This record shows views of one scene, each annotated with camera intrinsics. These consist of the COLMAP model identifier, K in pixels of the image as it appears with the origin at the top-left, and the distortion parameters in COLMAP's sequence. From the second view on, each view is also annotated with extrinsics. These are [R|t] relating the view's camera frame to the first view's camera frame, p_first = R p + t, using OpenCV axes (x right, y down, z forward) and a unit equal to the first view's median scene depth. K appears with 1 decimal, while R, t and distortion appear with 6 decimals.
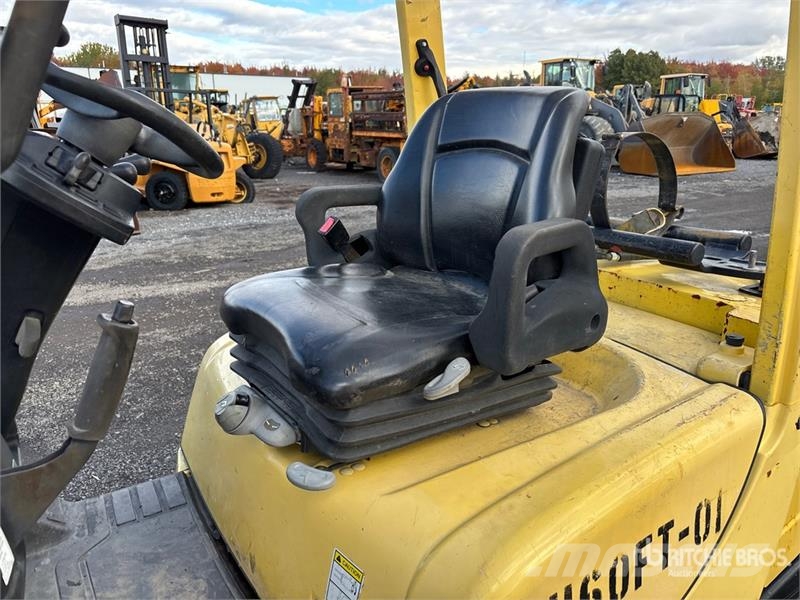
lens RADIAL K [[608.3, 0, 397.9], [0, 608.3, 302.6], [0, 0, 1]] dist [0.038613, -0.043214]
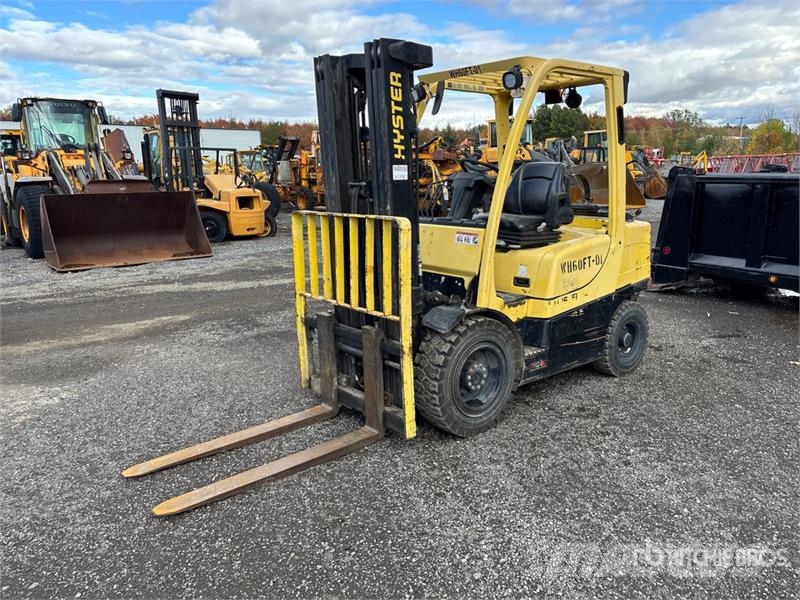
lens RADIAL K [[608.3, 0, 414.5], [0, 608.3, 300.7], [0, 0, 1]] dist [0.038613, -0.043214]
pose [[0.992672, -0.035001, 0.115661, -0.082709], [0.043962, 0.996149, -0.075857, 0.057591], [-0.112560, 0.080385, 0.990388, -0.197635]]
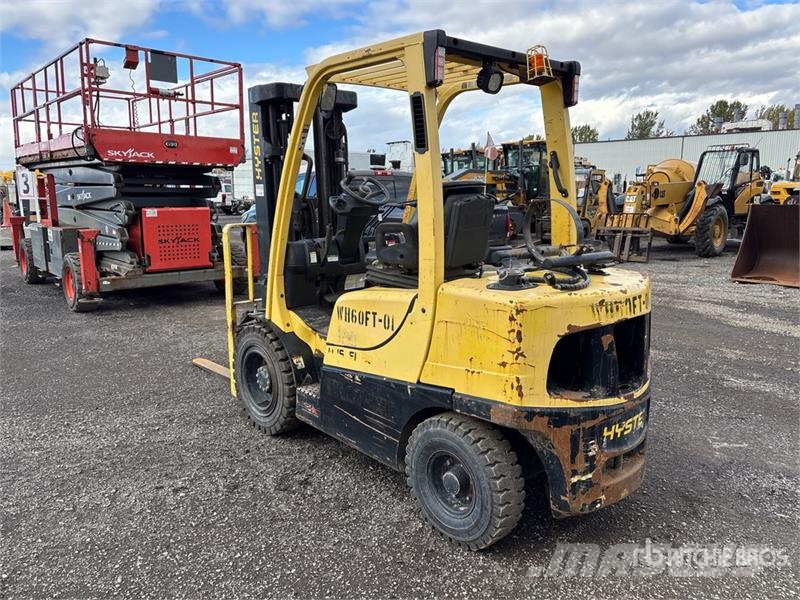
lens RADIAL K [[608.3, 0, 394.7], [0, 608.3, 301.3], [0, 0, 1]] dist [0.038613, -0.043214]
pose [[0.135308, 0.186663, -0.973061, 0.213033], [-0.276553, 0.950176, 0.143817, -0.011584], [0.951425, 0.249643, 0.180189, 0.028922]]
